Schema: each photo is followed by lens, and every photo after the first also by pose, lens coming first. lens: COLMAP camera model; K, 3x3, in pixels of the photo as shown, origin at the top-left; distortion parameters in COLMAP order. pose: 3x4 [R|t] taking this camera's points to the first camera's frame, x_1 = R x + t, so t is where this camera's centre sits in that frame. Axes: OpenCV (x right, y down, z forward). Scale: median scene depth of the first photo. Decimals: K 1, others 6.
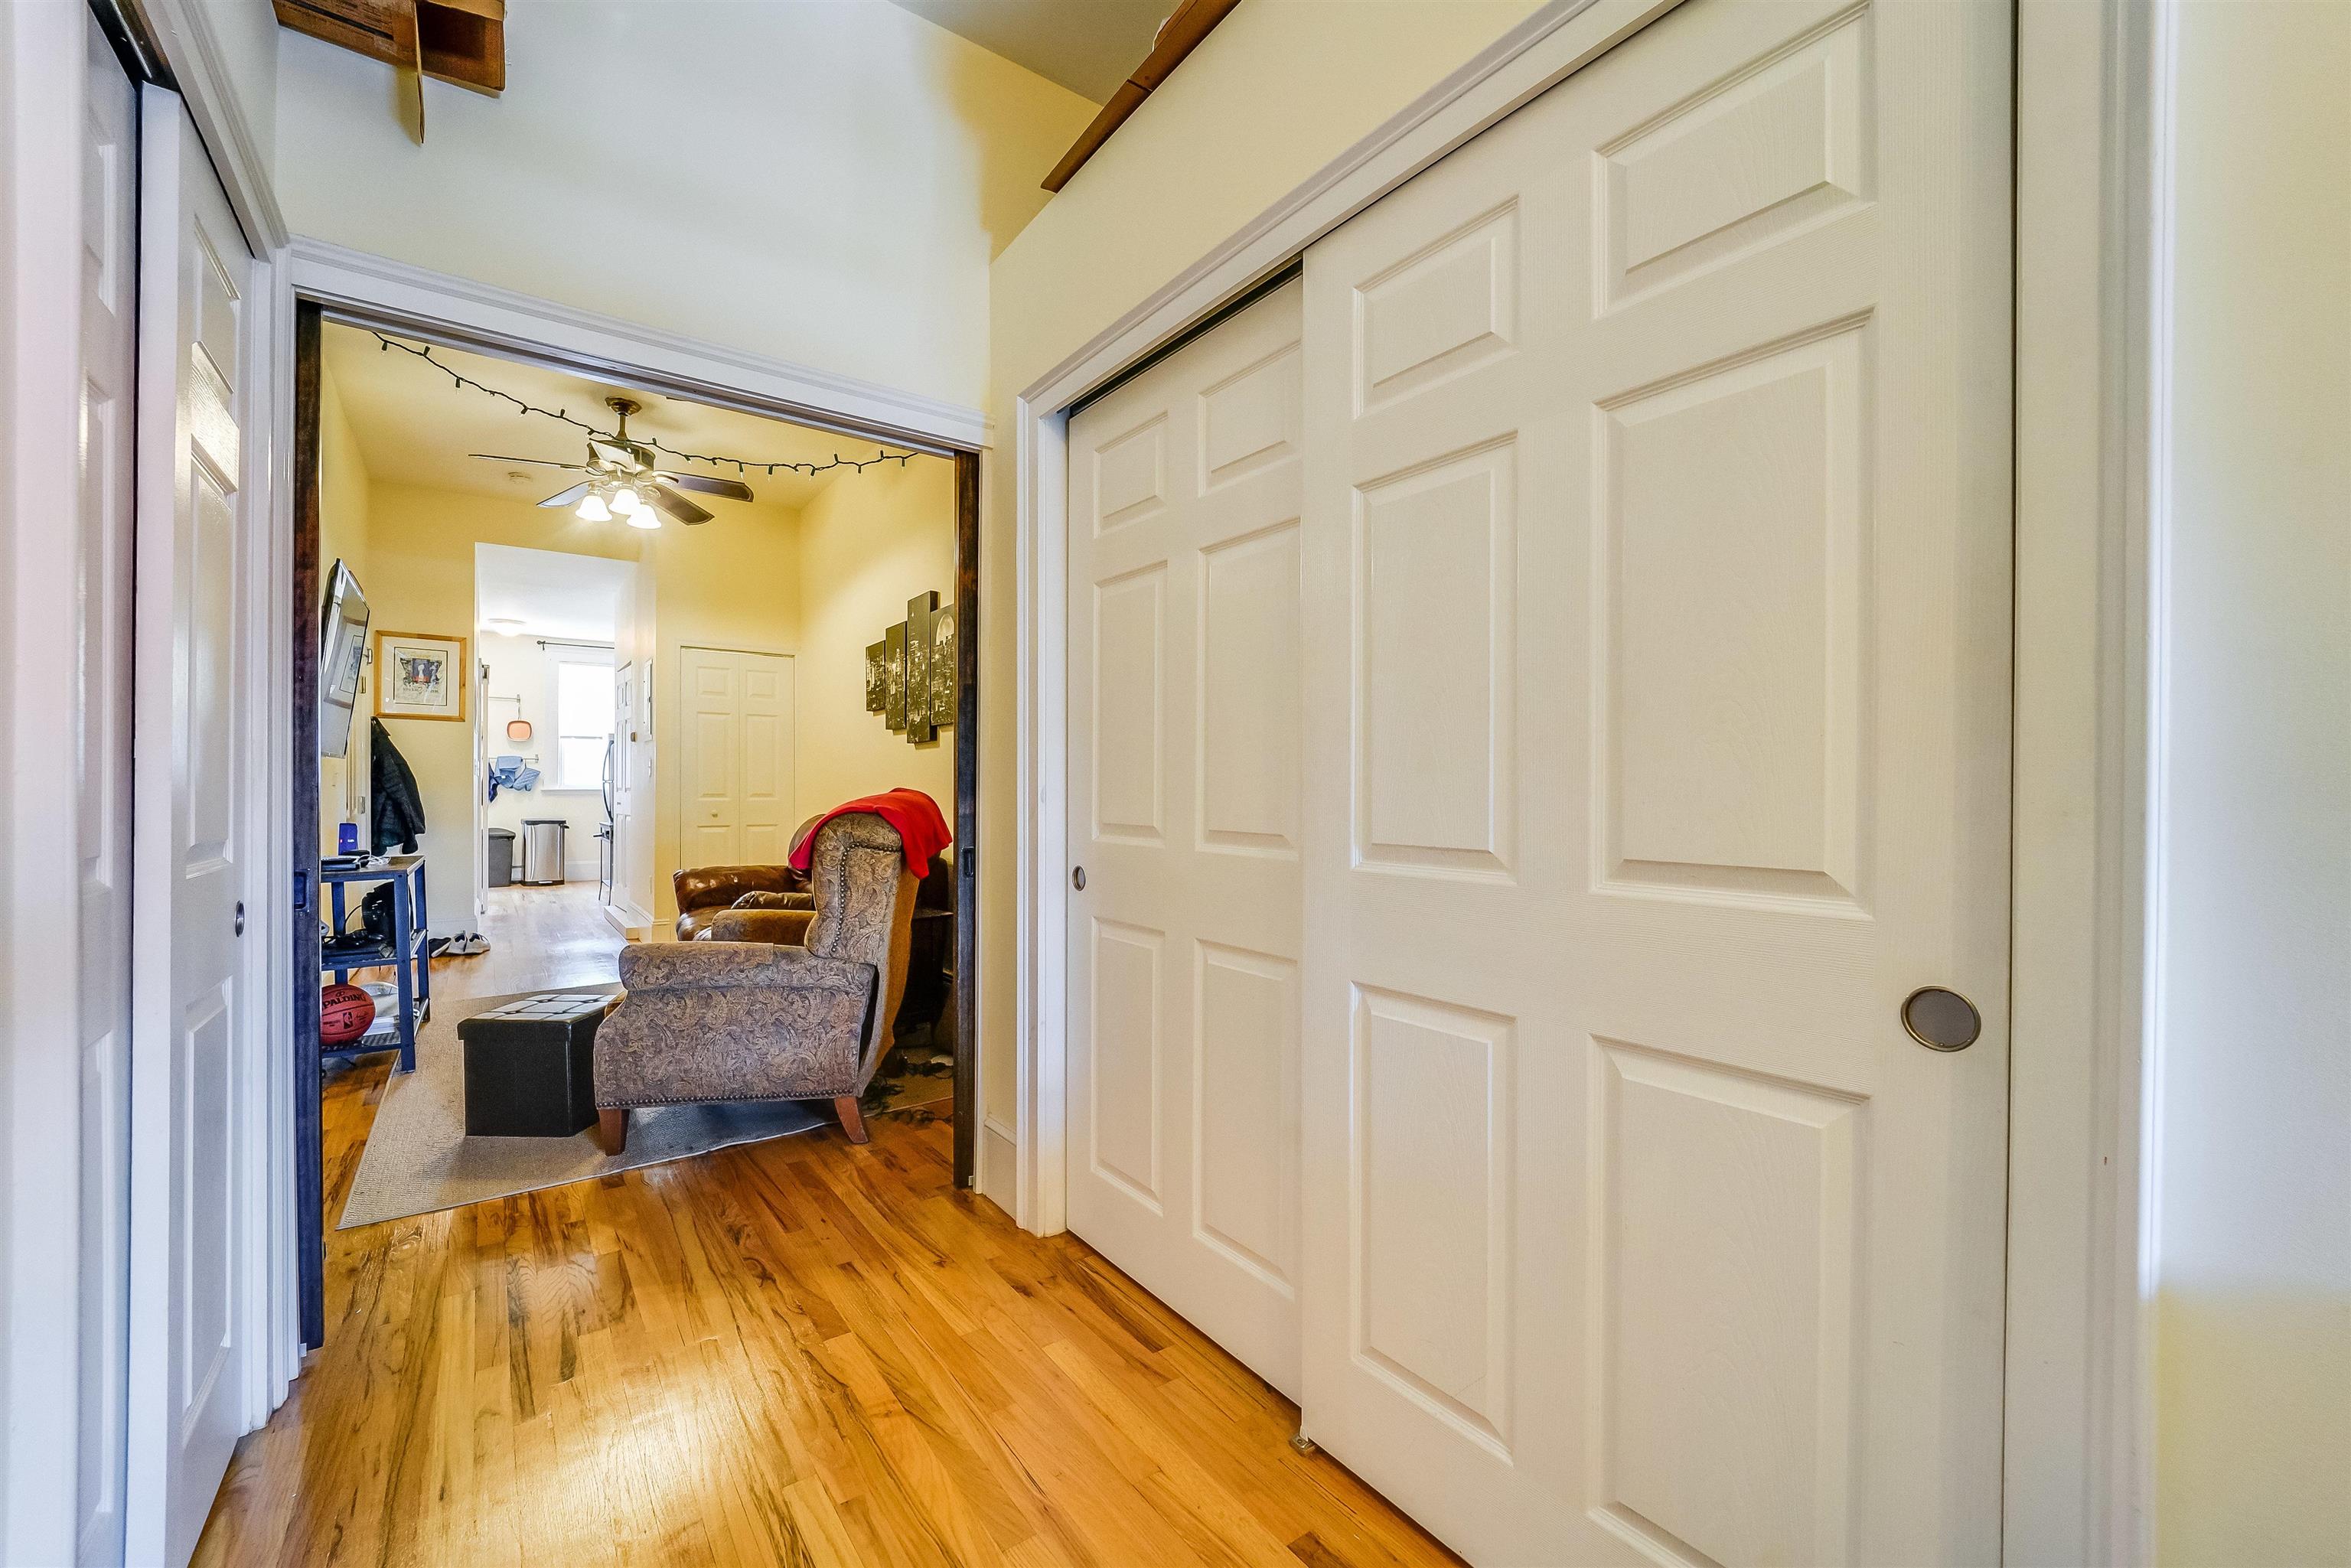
lens RADIAL K [[928.0, 0, 1154.0], [0, 928.0, 778.8], [0, 0, 1]] dist [-0.001960, -0.000359]
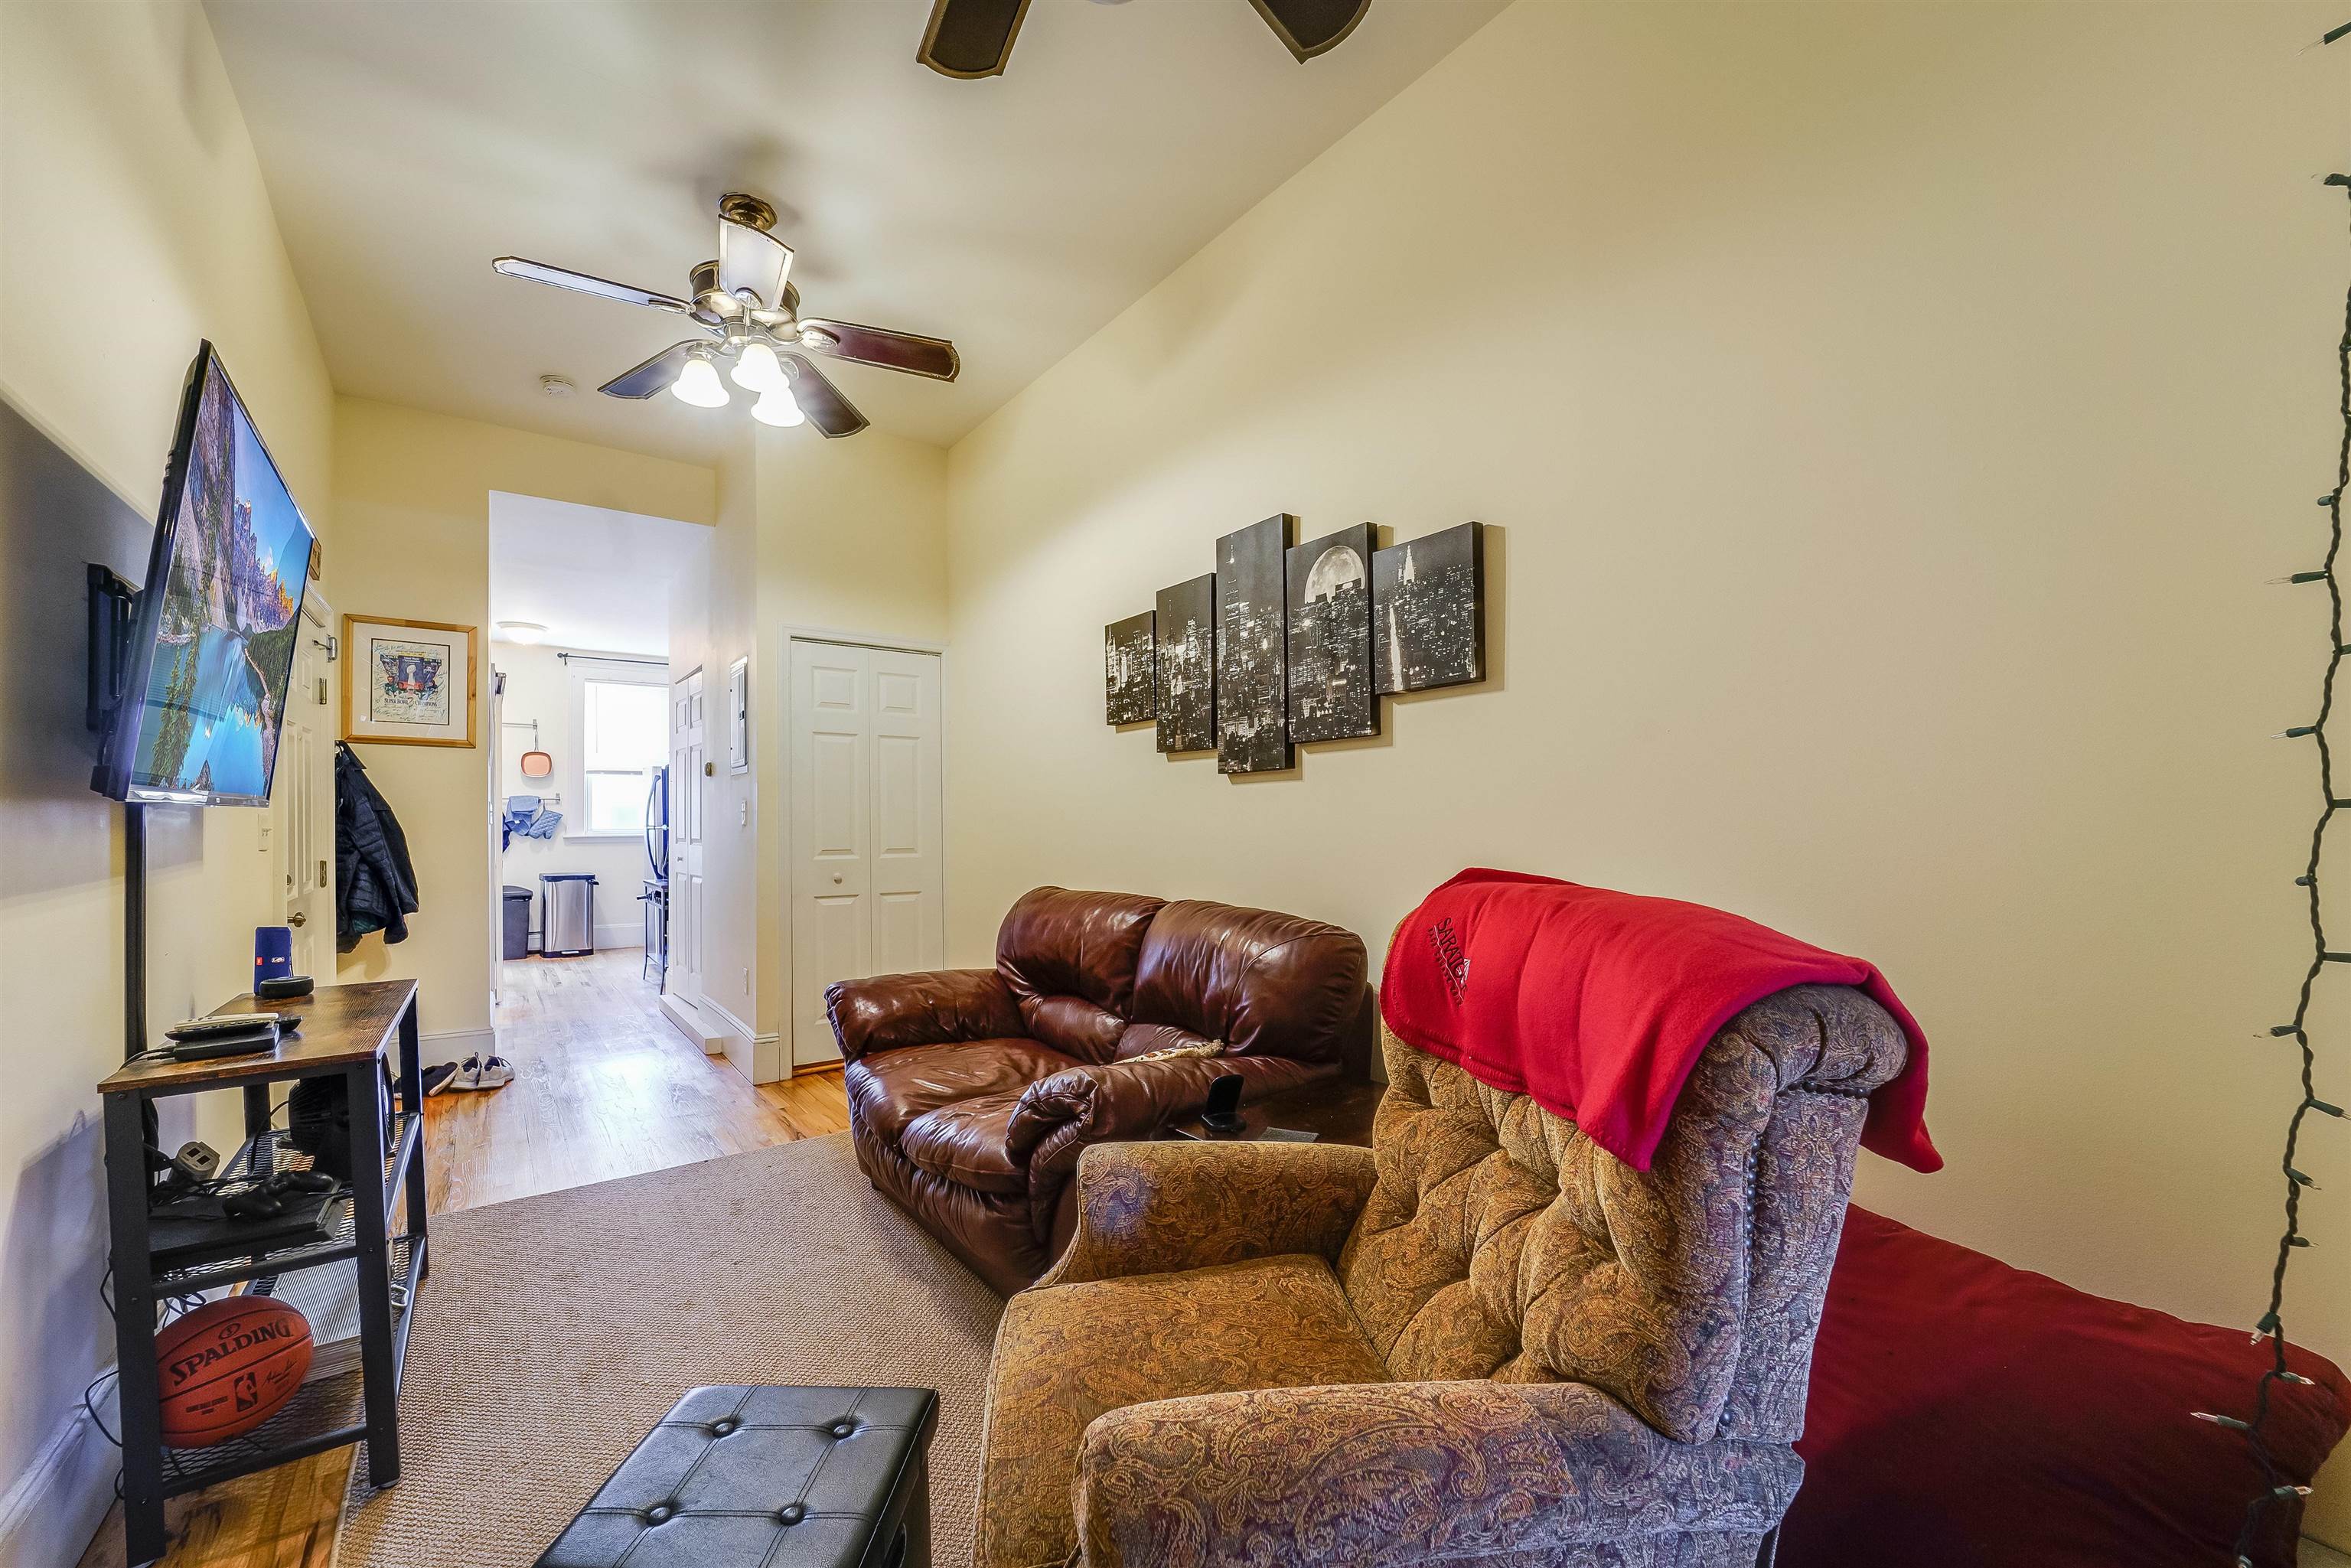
lens RADIAL K [[933.2, 0, 1174.9], [0, 933.2, 809.8], [0, 0, 1]] dist [-0.007181, -0.000127]
pose [[0.999855, -0.006898, 0.015563, -0.245199], [0.006947, 0.999971, -0.003073, -0.010385], [-0.015541, 0.003180, 0.999874, 0.314730]]
